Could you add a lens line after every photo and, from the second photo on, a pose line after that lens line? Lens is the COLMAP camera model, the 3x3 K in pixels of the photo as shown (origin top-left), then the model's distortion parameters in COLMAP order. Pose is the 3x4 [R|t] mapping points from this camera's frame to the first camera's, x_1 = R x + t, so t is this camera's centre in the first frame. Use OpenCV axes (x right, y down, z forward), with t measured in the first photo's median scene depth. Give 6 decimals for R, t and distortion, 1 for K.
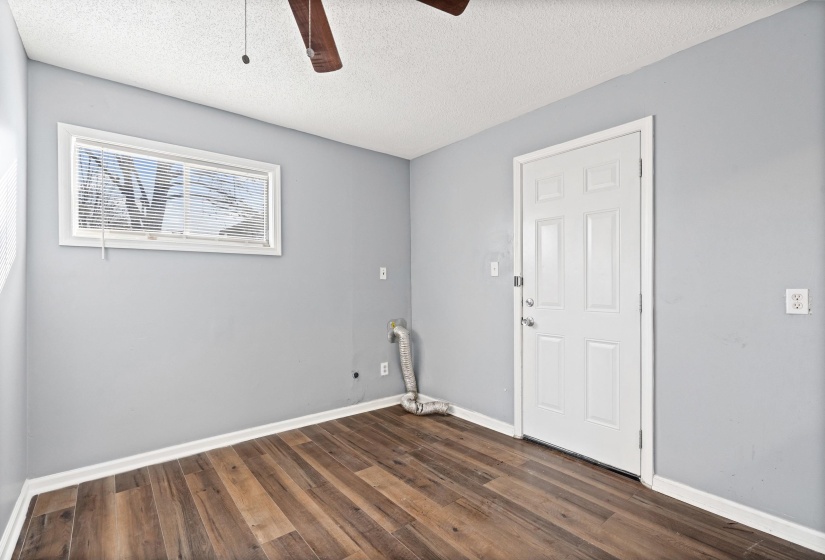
lens RADIAL K [[384.2, 0, 408.8], [0, 384.2, 281.6], [0, 0, 1]] dist [0.004388, 0.000489]
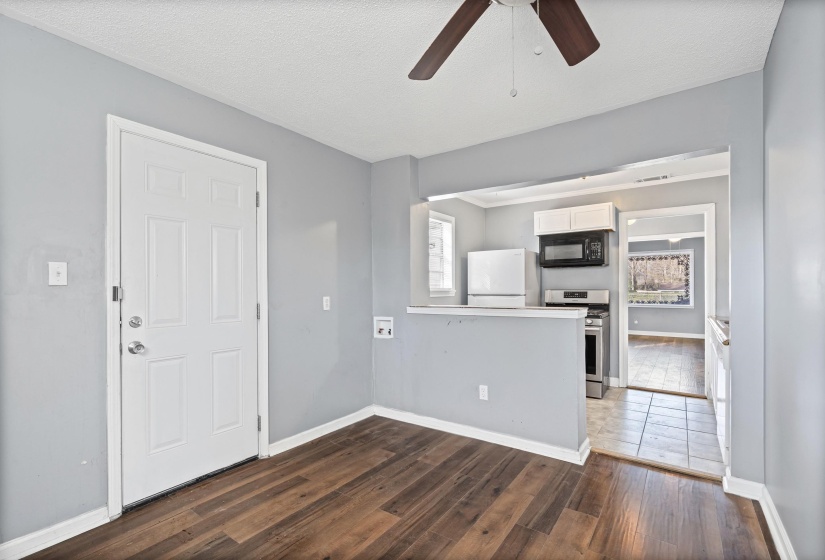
lens RADIAL K [[384.2, 0, 409.9], [0, 384.2, 285.6], [0, 0, 1]] dist [0.004388, 0.000489]
pose [[-0.270855, 0.011933, 0.962546, -0.681677], [-0.000148, 0.999923, -0.012438, -0.009174], [-0.962620, -0.003511, -0.270832, 0.851414]]
